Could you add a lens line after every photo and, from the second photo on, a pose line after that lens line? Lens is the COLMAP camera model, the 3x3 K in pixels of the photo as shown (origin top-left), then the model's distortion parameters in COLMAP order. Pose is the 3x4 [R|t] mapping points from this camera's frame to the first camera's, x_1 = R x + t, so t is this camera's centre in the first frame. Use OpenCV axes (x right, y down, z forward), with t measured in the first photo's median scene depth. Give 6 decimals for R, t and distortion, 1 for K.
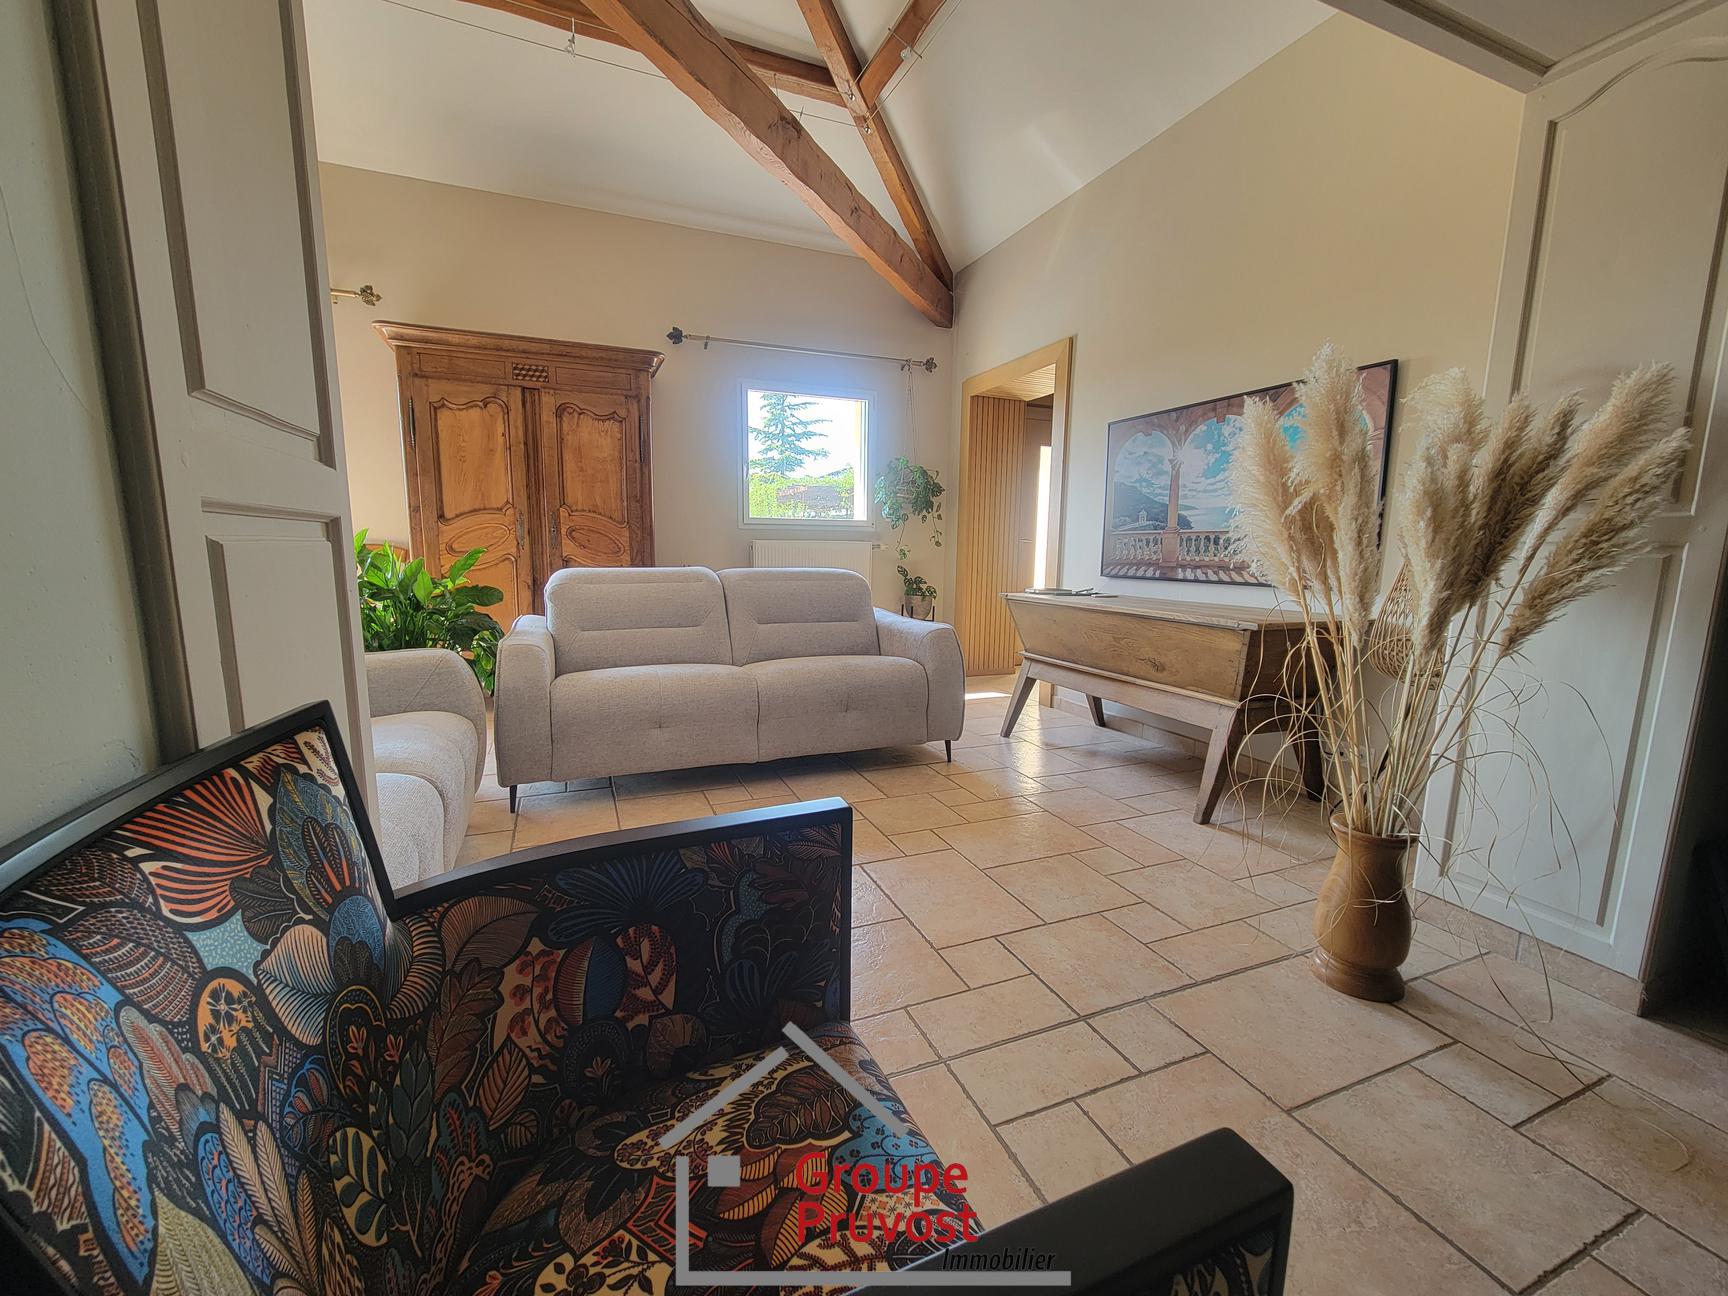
lens RADIAL K [[702.0, 0, 864.0], [0, 702.0, 648.0], [0, 0, 1]] dist [-0.000091, -0.000008]
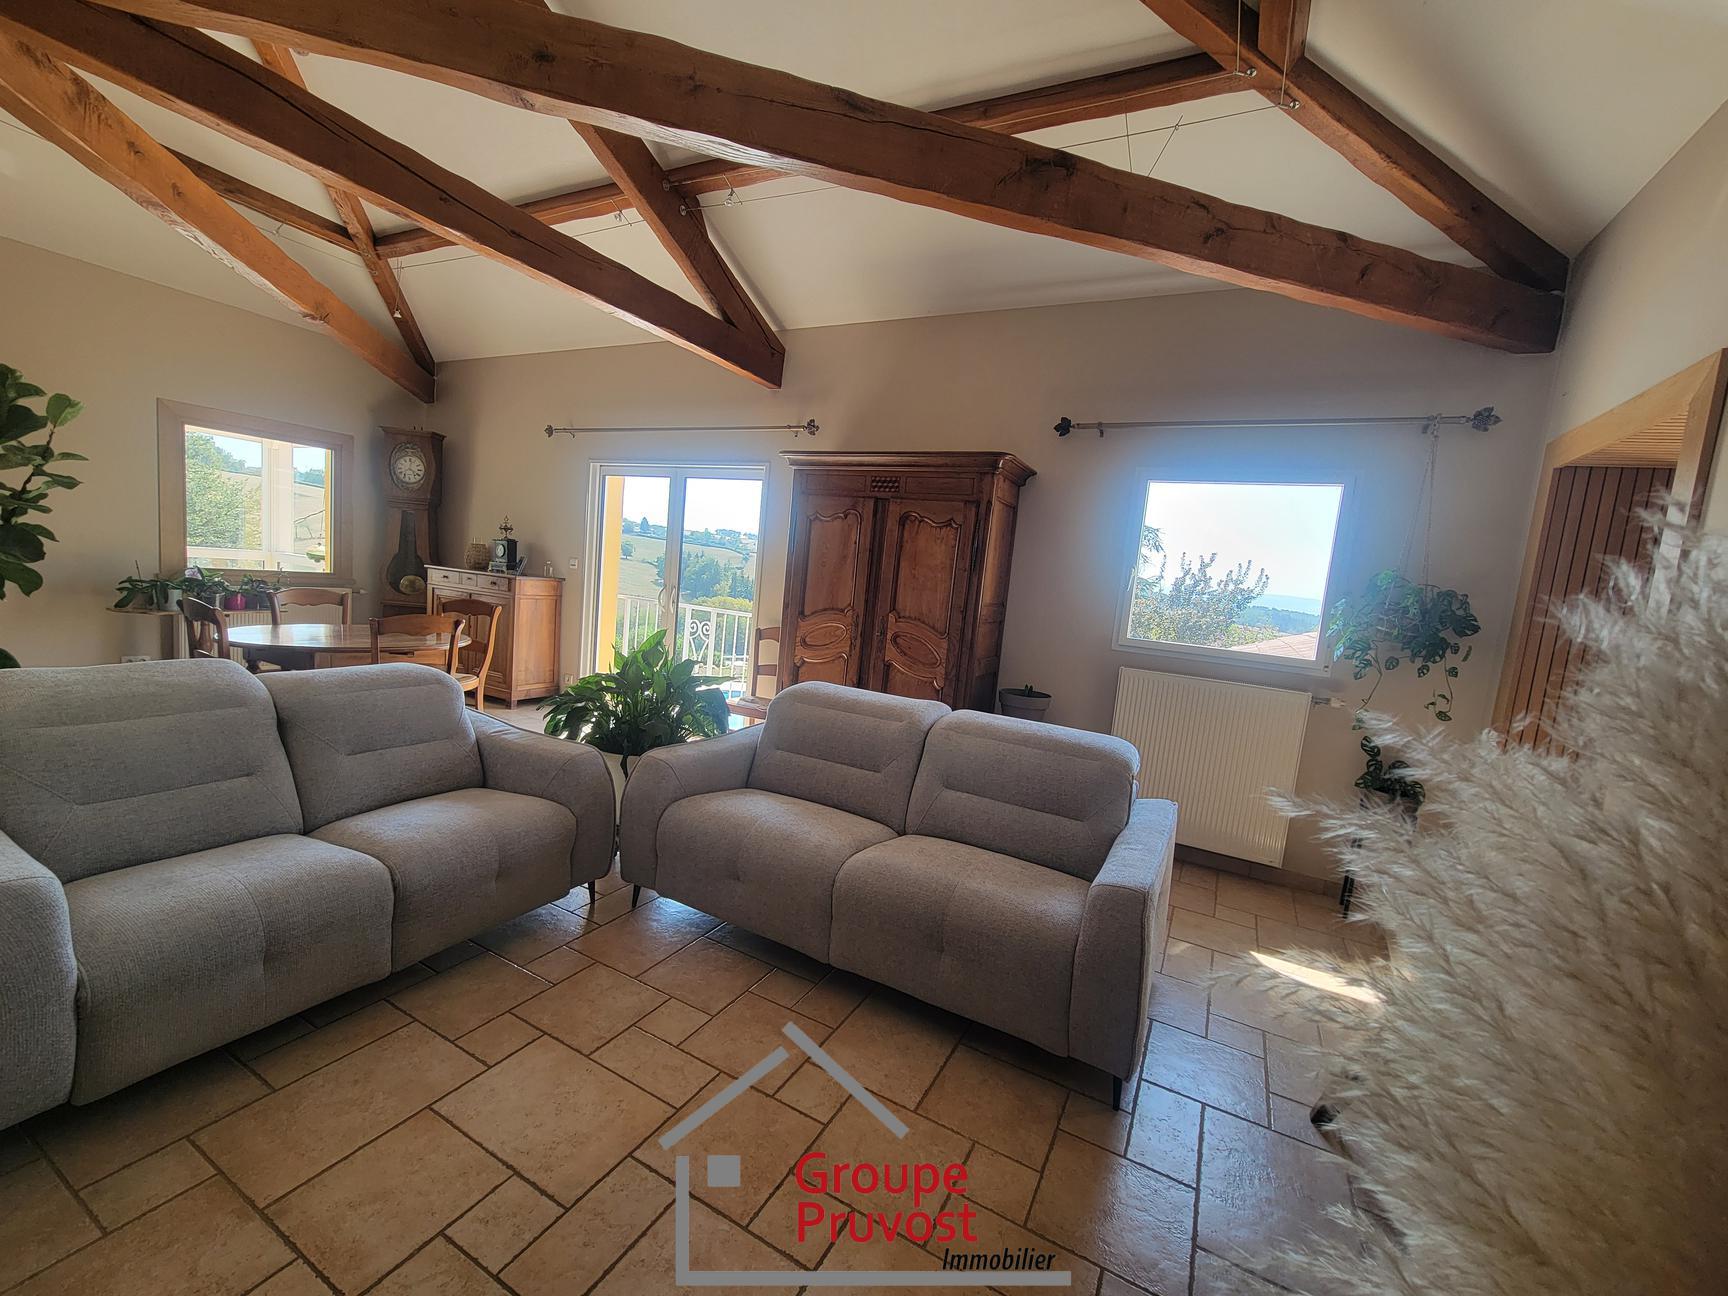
lens RADIAL K [[707.6, 0, 864.0], [0, 707.6, 648.0], [0, 0, 1]] dist [-0.001197, -0.000563]
pose [[0.626744, 0.134690, -0.767496, 0.334932], [-0.195507, 0.980623, 0.012441, -0.159136], [0.754301, 0.142253, 0.640933, 0.334962]]
